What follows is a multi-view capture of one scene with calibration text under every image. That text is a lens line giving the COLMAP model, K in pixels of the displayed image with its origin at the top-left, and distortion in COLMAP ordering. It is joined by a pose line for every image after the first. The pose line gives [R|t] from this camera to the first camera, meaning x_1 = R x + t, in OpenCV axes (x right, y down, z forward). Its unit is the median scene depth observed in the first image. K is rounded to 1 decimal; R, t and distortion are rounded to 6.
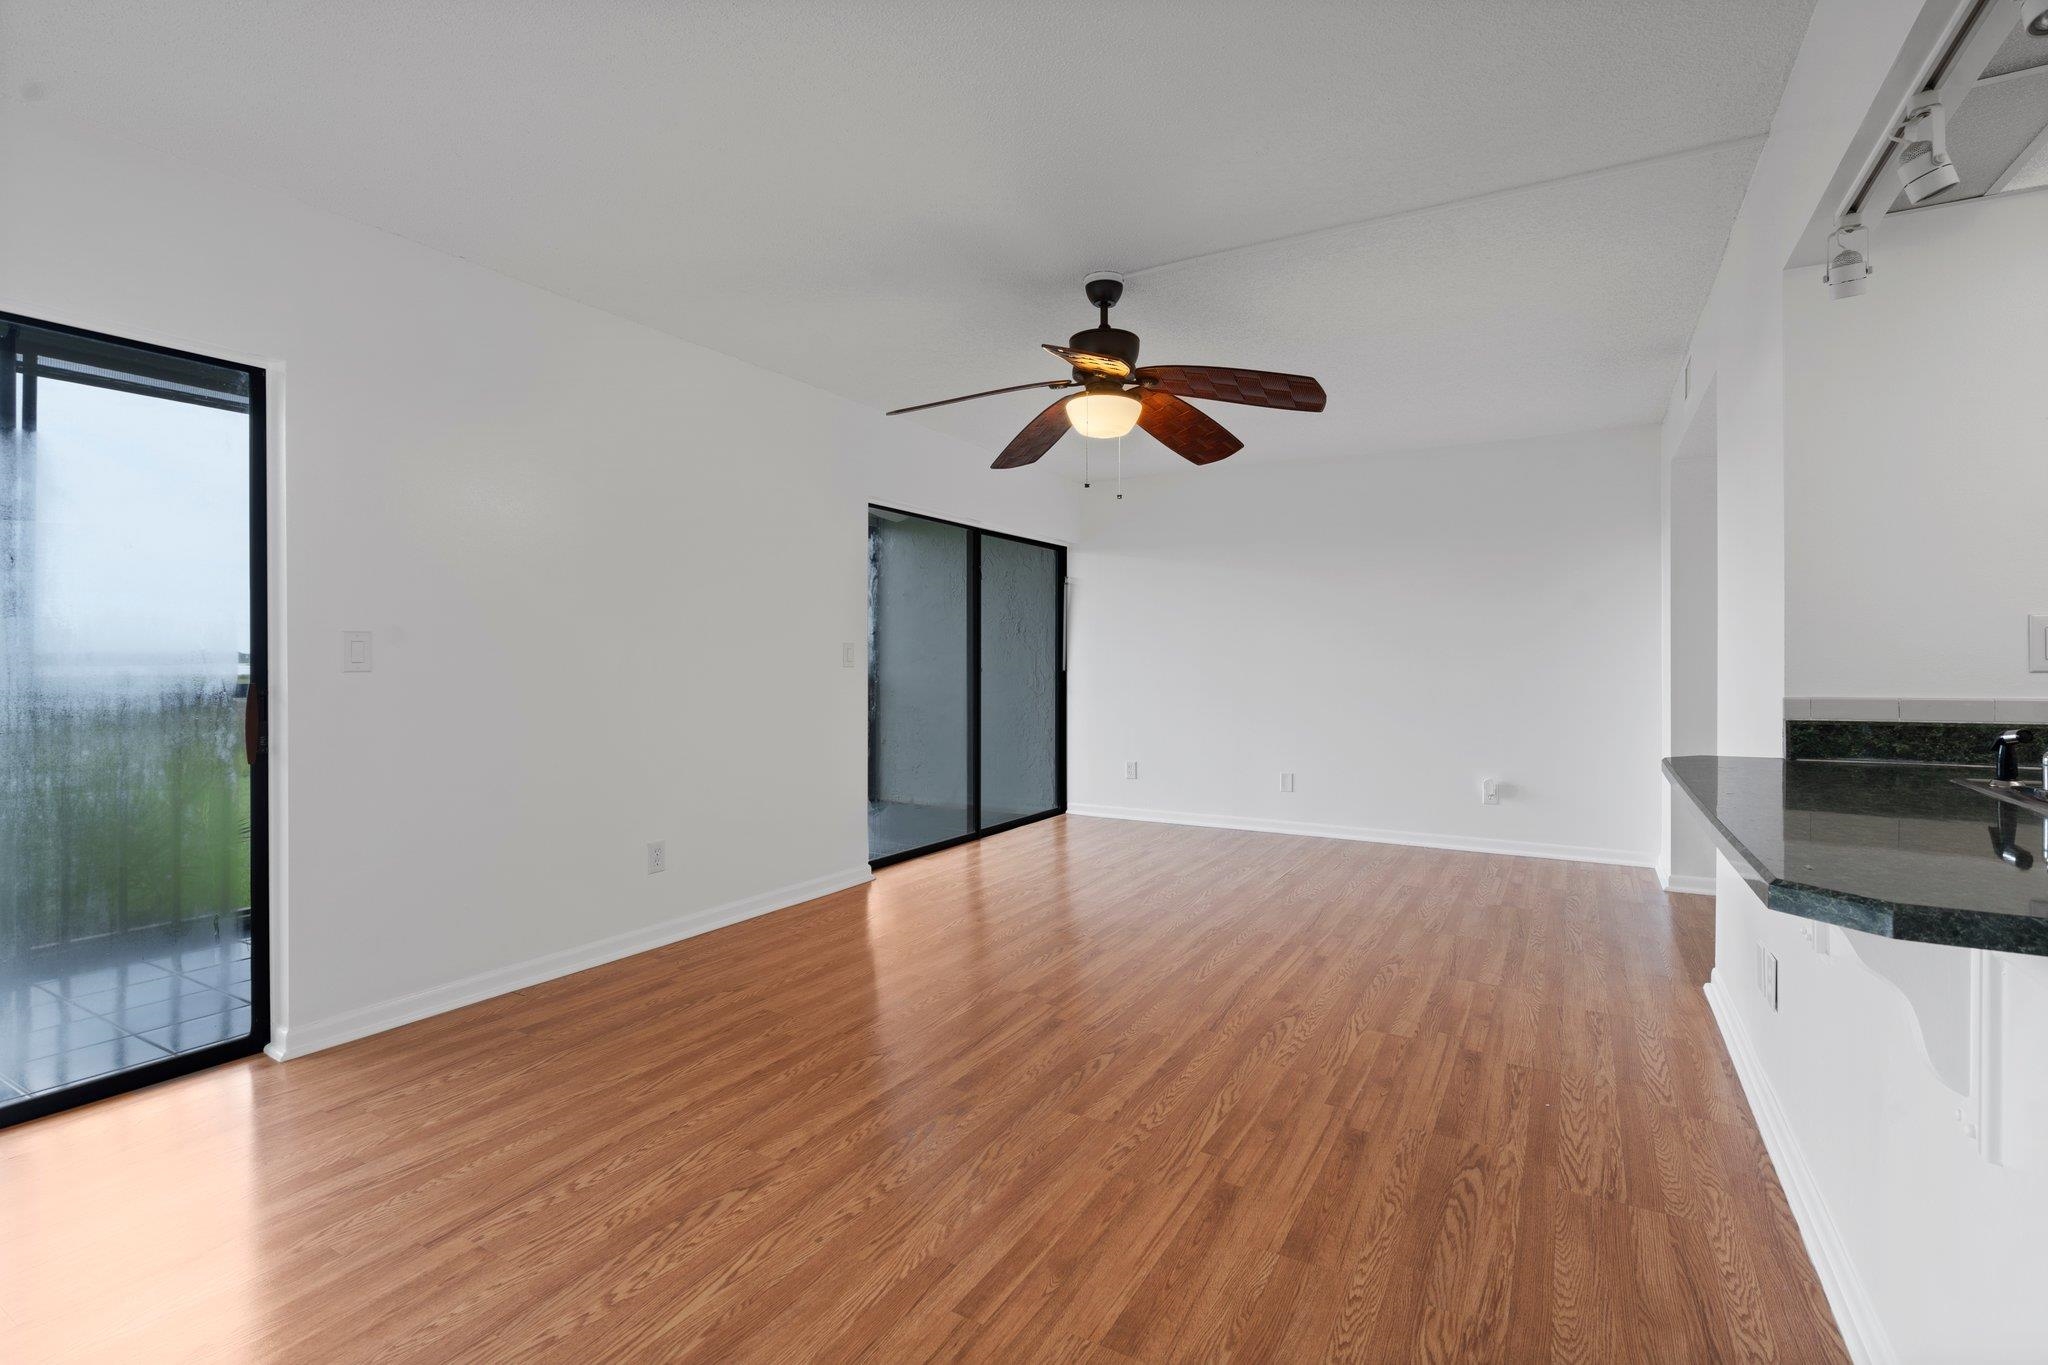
lens RADIAL K [[927.2, 0, 1032.4], [0, 927.2, 674.0], [0, 0, 1]] dist [-0.001900, 0.000269]
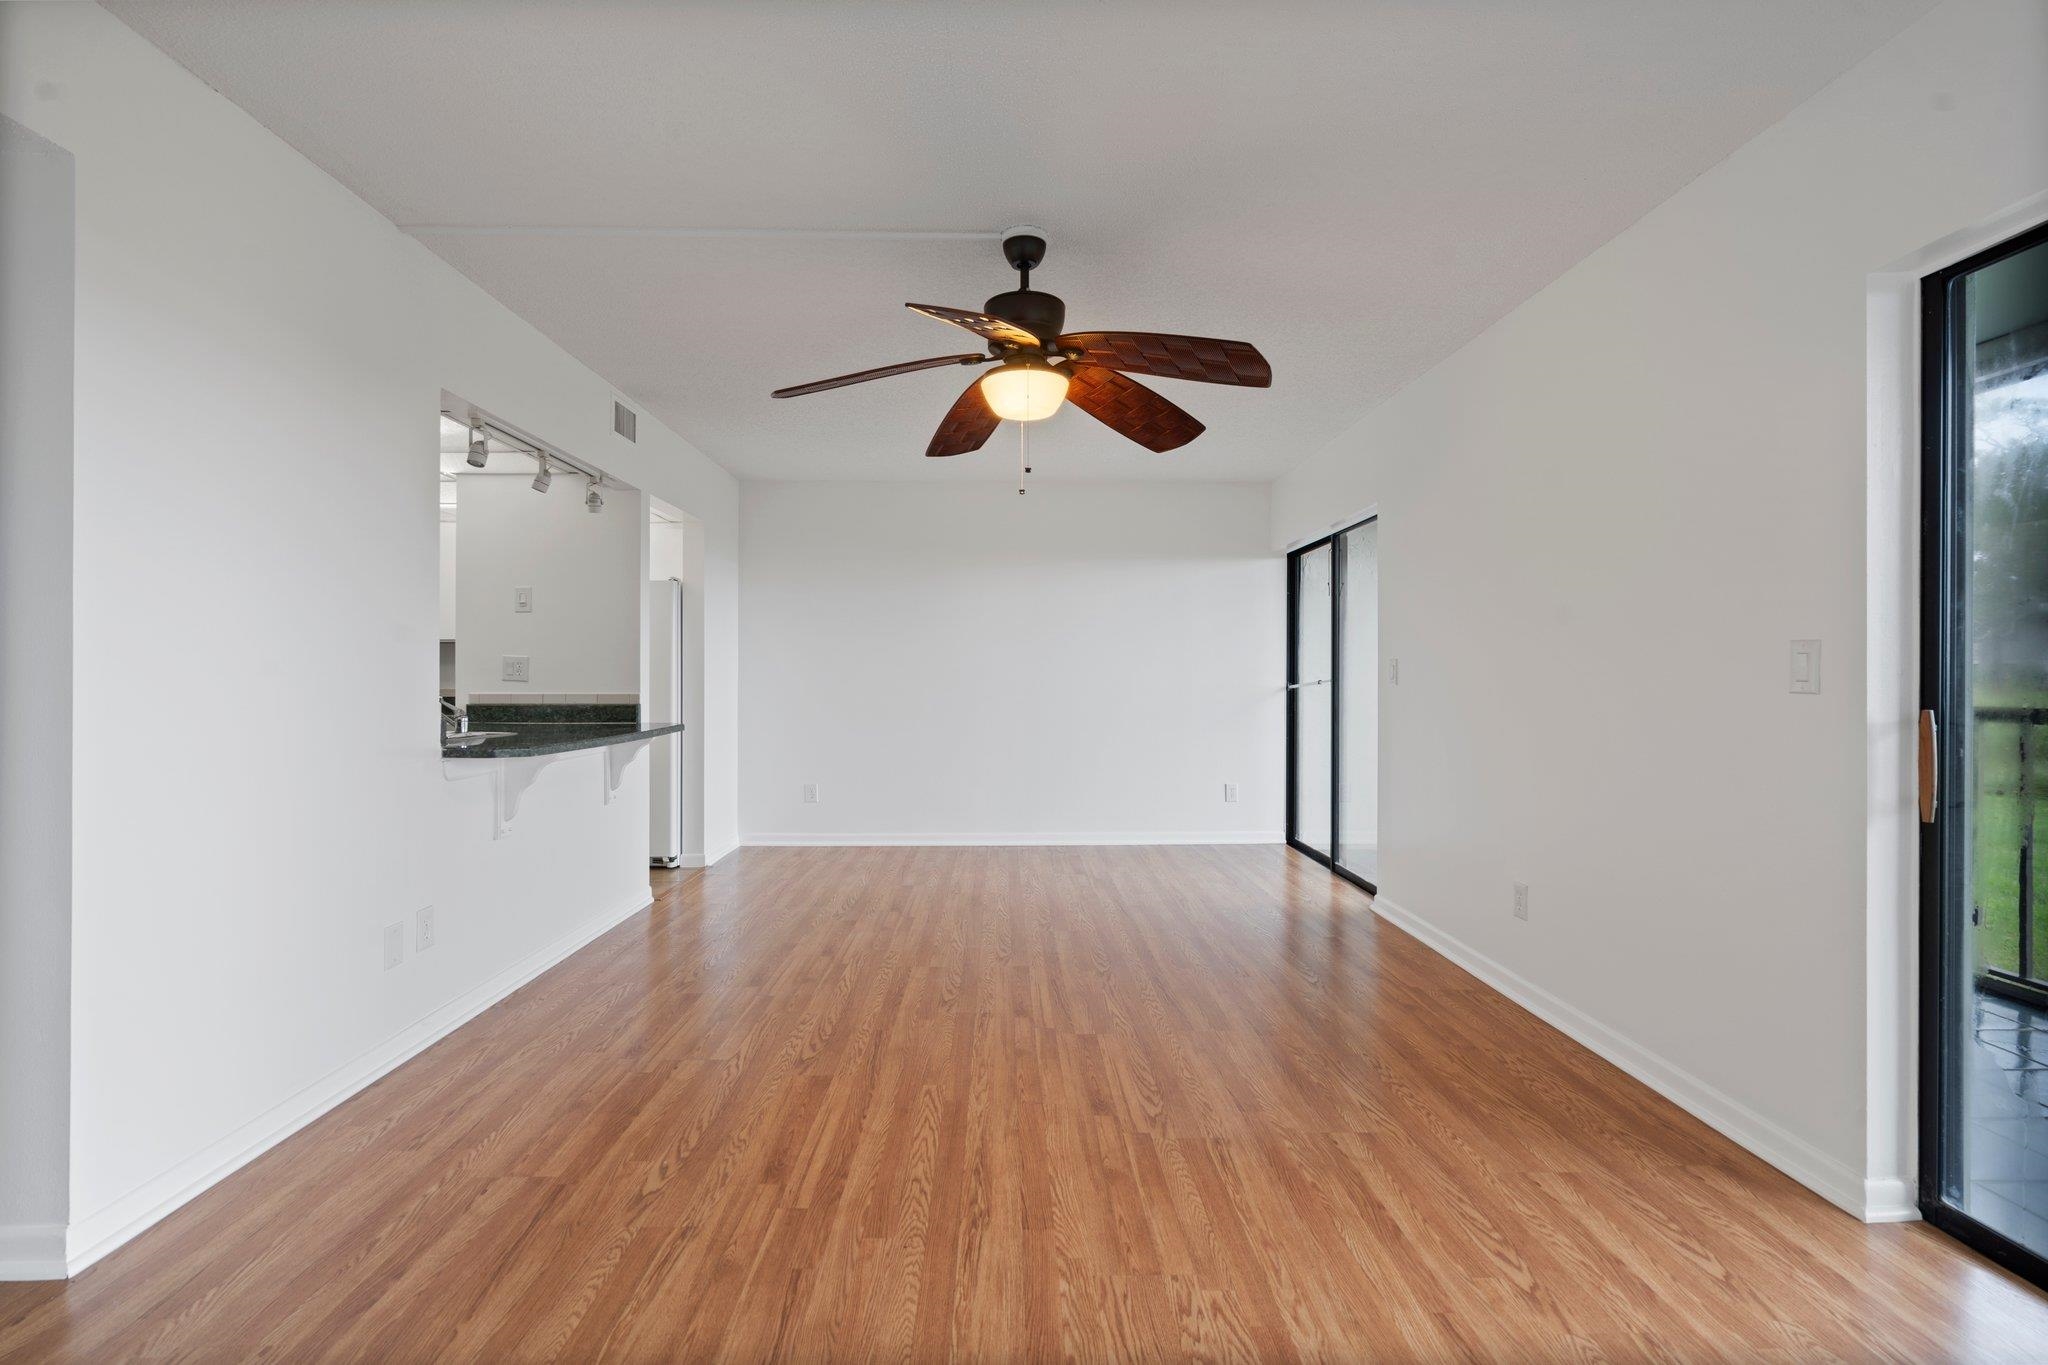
lens RADIAL K [[927.2, 0, 1032.4], [0, 927.2, 674.0], [0, 0, 1]] dist [-0.001900, 0.000269]
pose [[-0.847706, -0.003036, -0.530458, 0.579629], [-0.008446, 0.999934, 0.007773, -0.026095], [0.530400, 0.011069, -0.847675, 1.895824]]
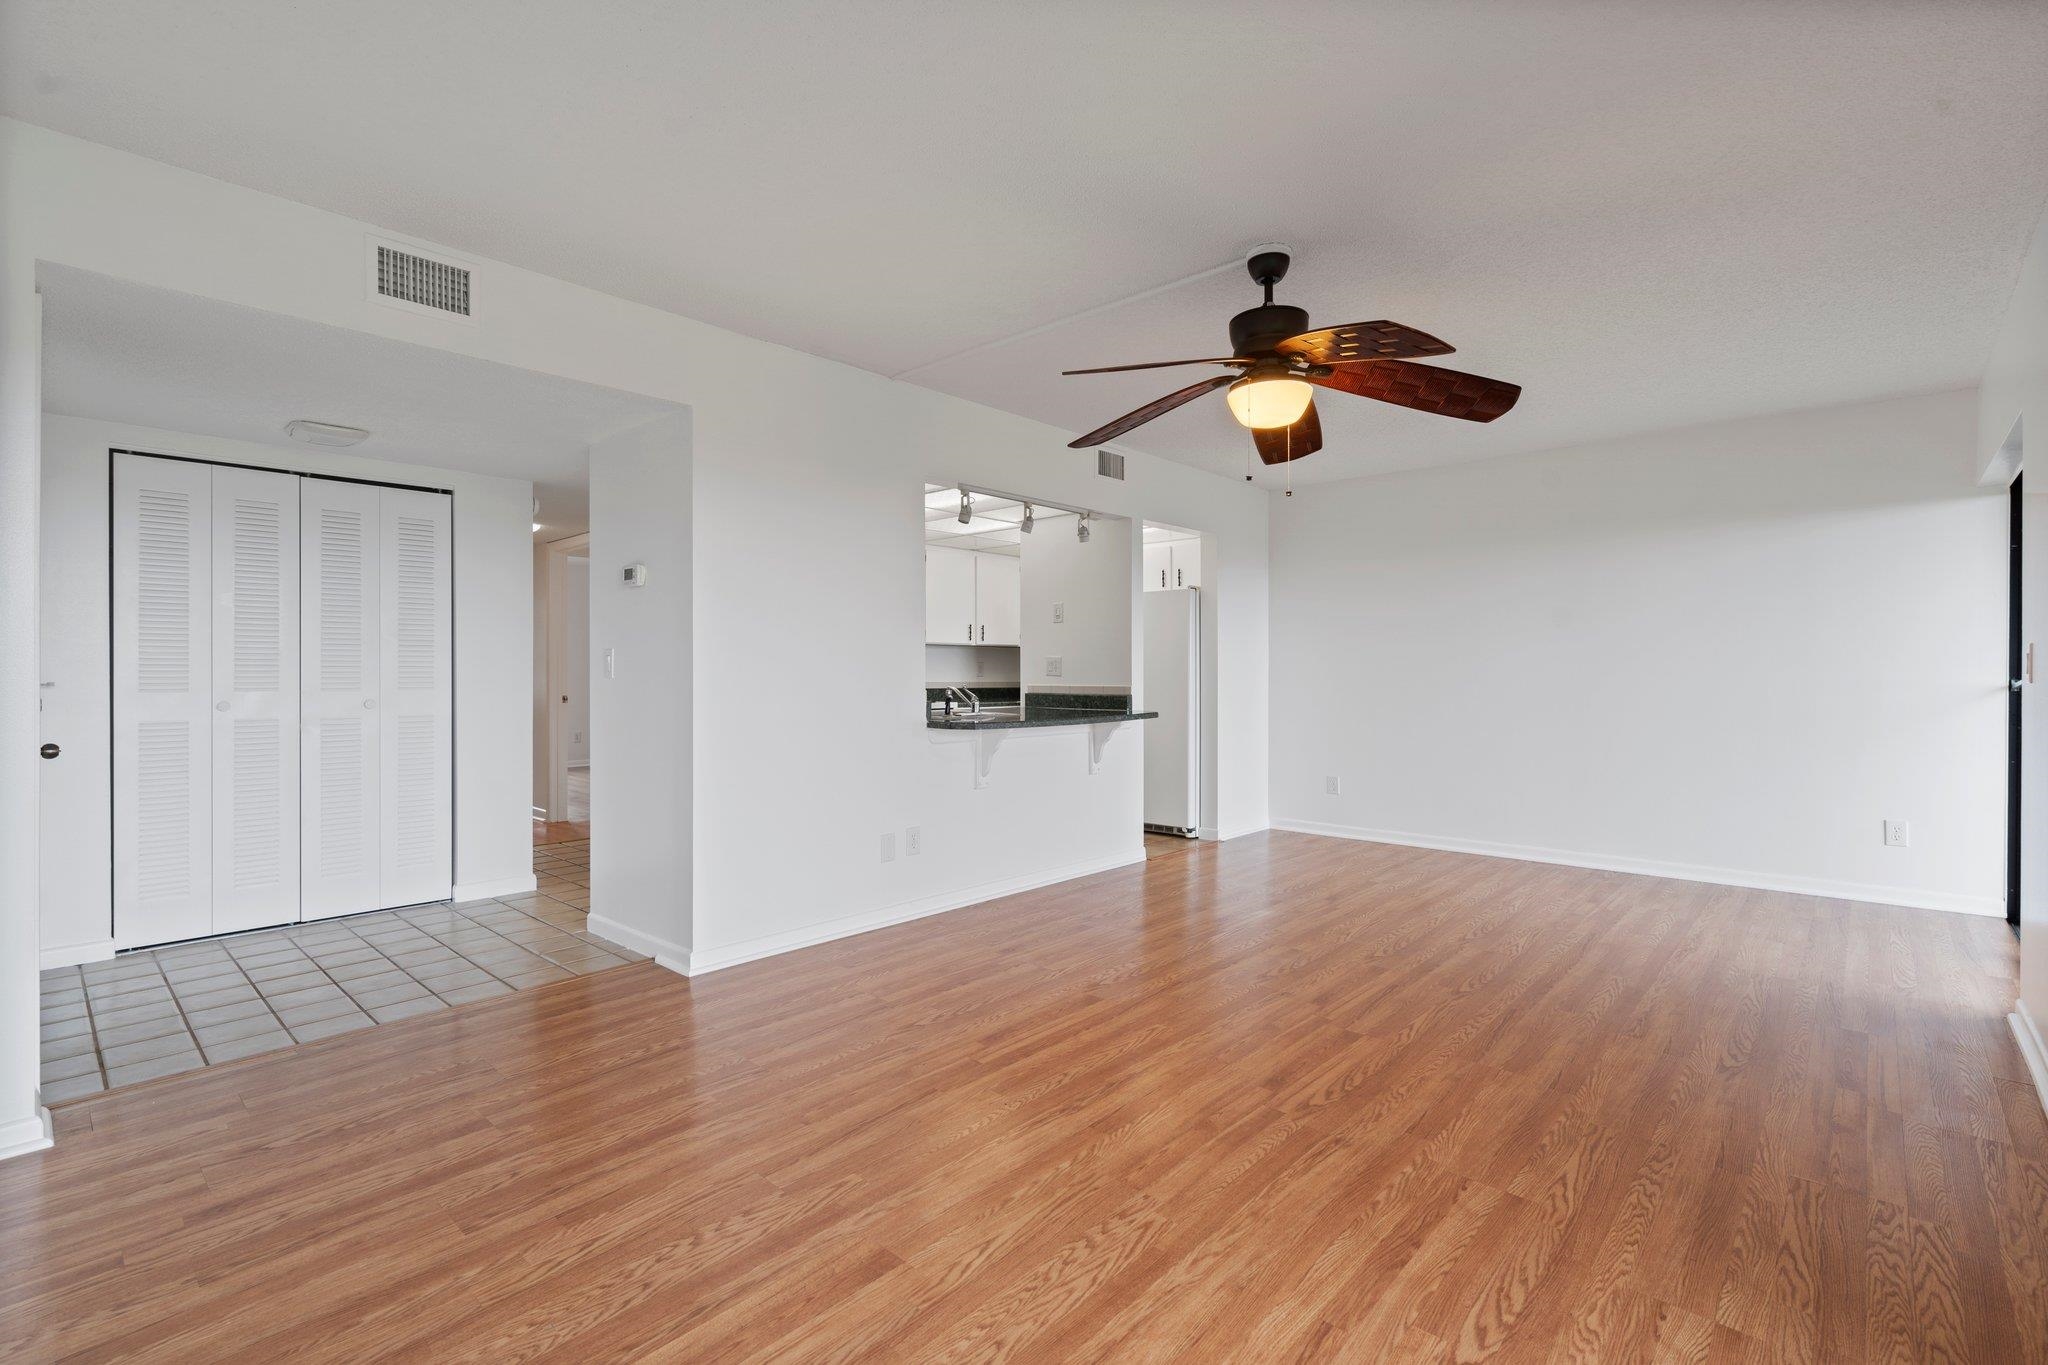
lens RADIAL K [[935.4, 0, 1023.8], [0, 935.4, 675.3], [0, 0, 1]] dist [-0.001159, 0.000369]
pose [[-0.977177, 0.000800, 0.212424, 0.128554], [0.004268, 0.999865, 0.015868, -0.028303], [-0.212382, 0.016412, -0.977049, 2.126511]]
